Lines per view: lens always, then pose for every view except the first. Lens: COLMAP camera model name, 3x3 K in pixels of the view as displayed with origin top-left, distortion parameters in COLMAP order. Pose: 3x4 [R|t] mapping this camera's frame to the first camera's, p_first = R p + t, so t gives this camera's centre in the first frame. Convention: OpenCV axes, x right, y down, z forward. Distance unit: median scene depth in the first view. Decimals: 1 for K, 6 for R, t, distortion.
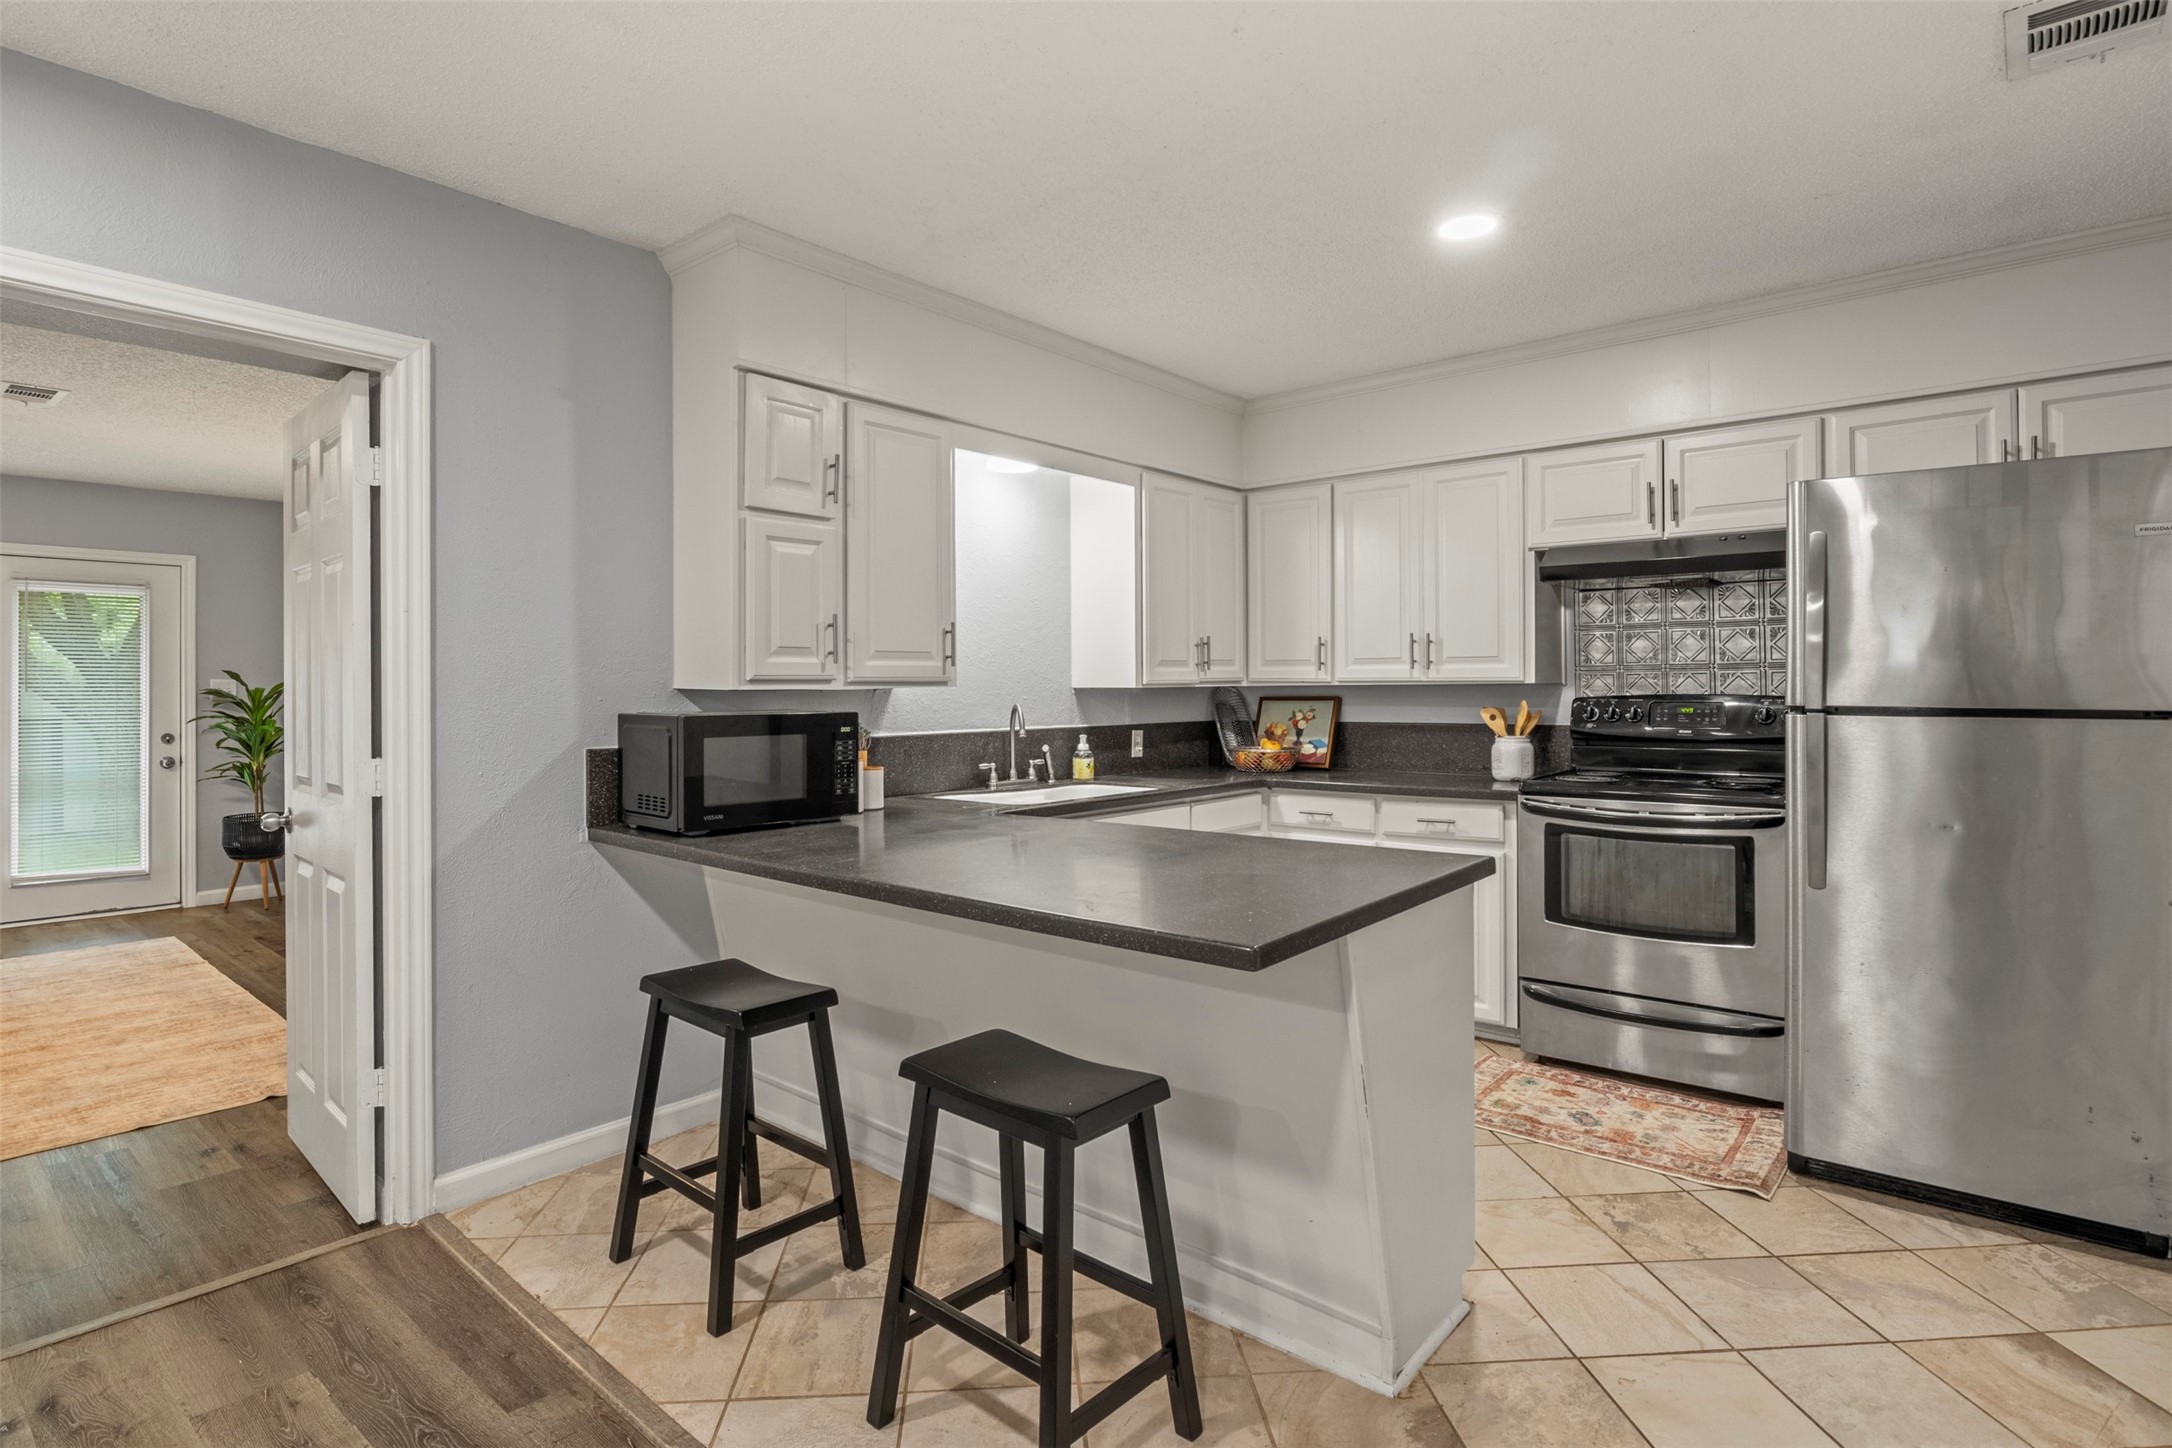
lens RADIAL K [[1092.3, 0, 1082.5], [0, 1092.3, 681.9], [0, 0, 1]] dist [-0.006430, -0.003405]
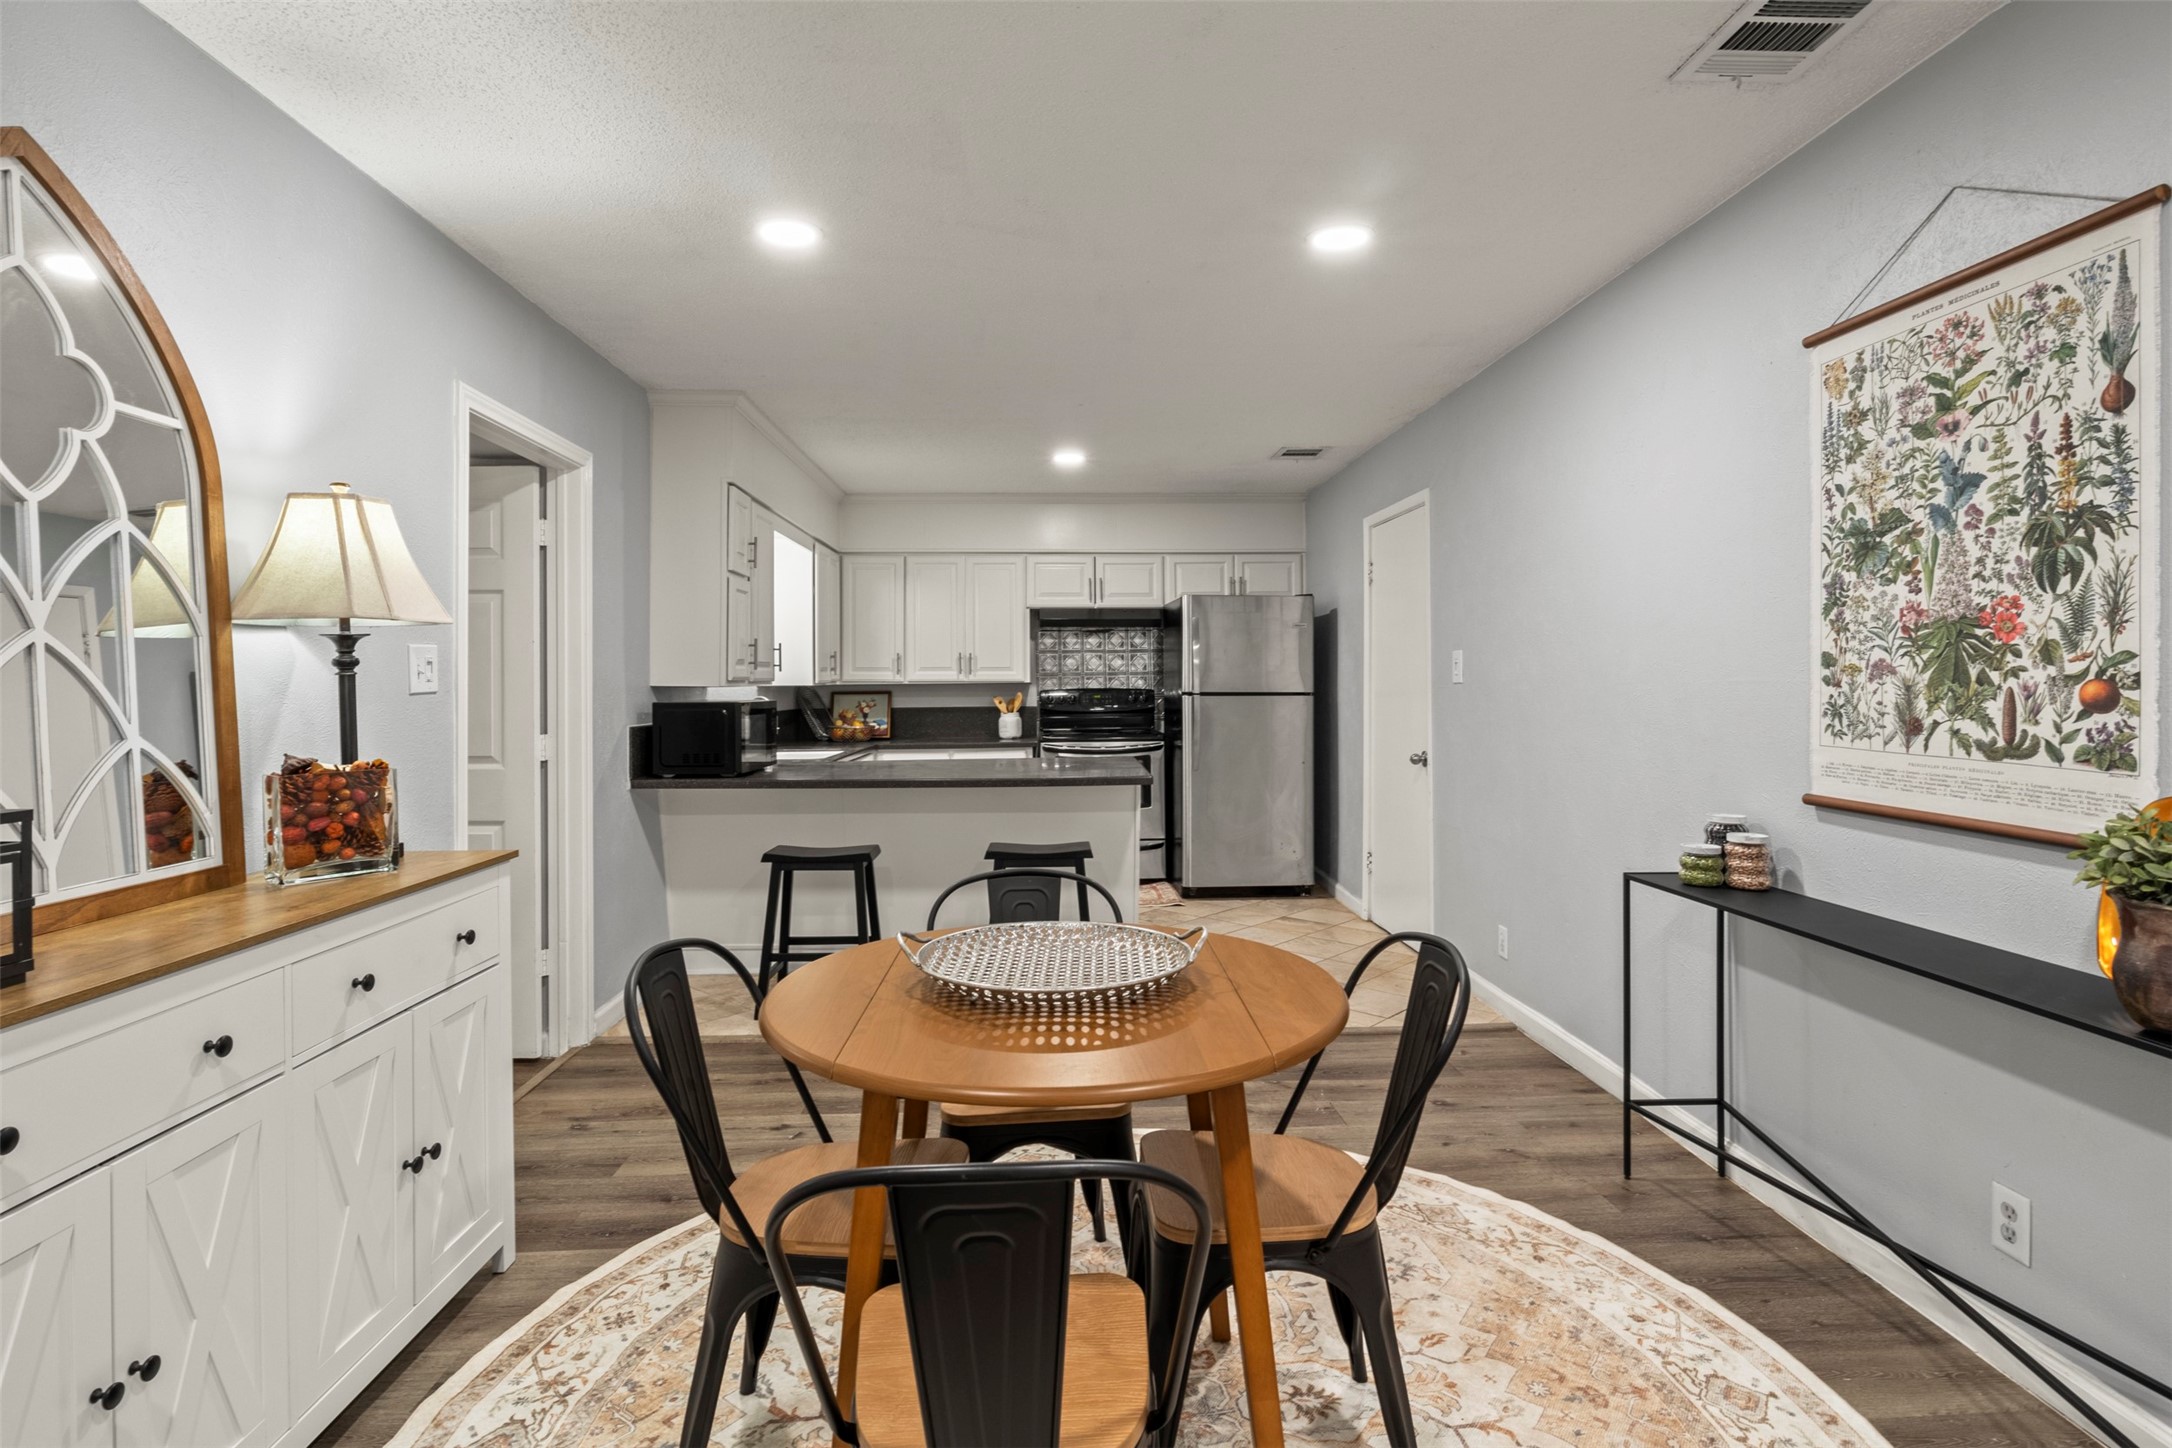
lens RADIAL K [[1086.0, 0, 1079.6], [0, 1086.0, 687.6], [0, 0, 1]] dist [-0.011857, 0.000542]
pose [[0.729807, -0.003028, 0.683647, -0.702549], [-0.000442, 0.999988, 0.004901, 0.000637], [-0.683654, -0.003879, 0.729796, -0.339453]]
